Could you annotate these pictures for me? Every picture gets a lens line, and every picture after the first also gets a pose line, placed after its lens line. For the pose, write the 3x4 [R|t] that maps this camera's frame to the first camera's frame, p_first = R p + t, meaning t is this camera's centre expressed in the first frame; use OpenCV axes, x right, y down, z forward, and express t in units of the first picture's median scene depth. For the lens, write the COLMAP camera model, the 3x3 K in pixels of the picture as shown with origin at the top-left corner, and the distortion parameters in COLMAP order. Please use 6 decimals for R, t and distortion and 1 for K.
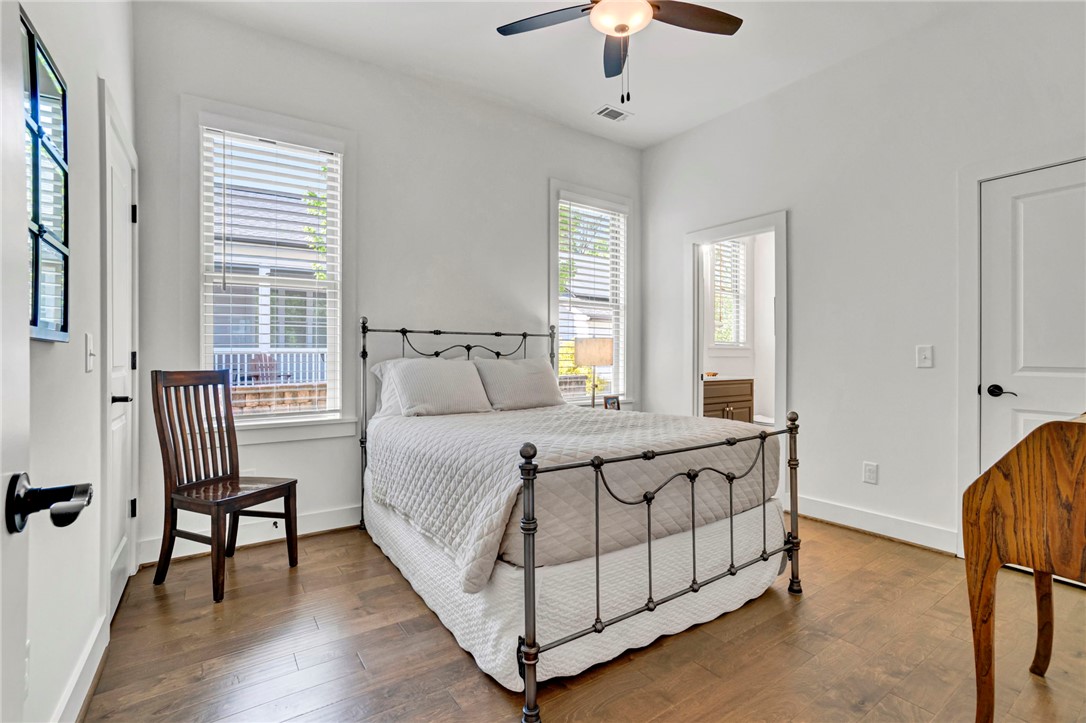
lens RADIAL K [[486.4, 0, 542.2], [0, 486.4, 357.4], [0, 0, 1]] dist [-0.016289, 0.000342]
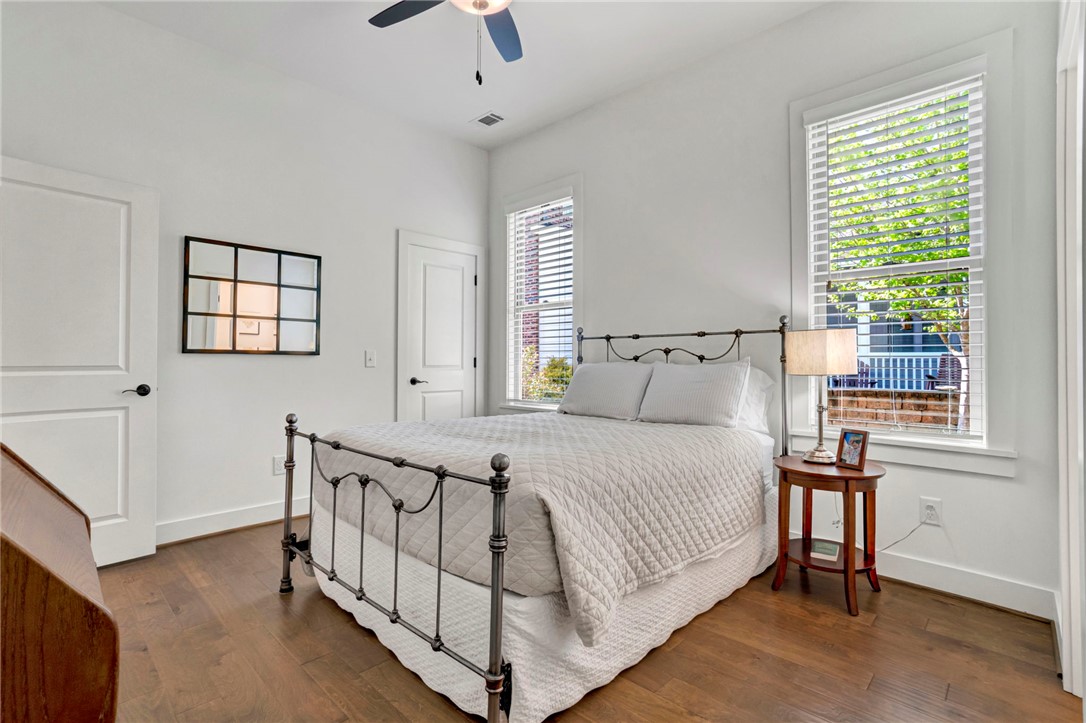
lens RADIAL K [[486.4, 0, 545.5], [0, 486.4, 357.9], [0, 0, 1]] dist [-0.016289, 0.000342]
pose [[0.226905, -0.008480, -0.973880, 0.732461], [-0.002193, 0.999955, -0.009218, 0.001612], [0.973914, 0.004228, 0.226876, 0.616384]]
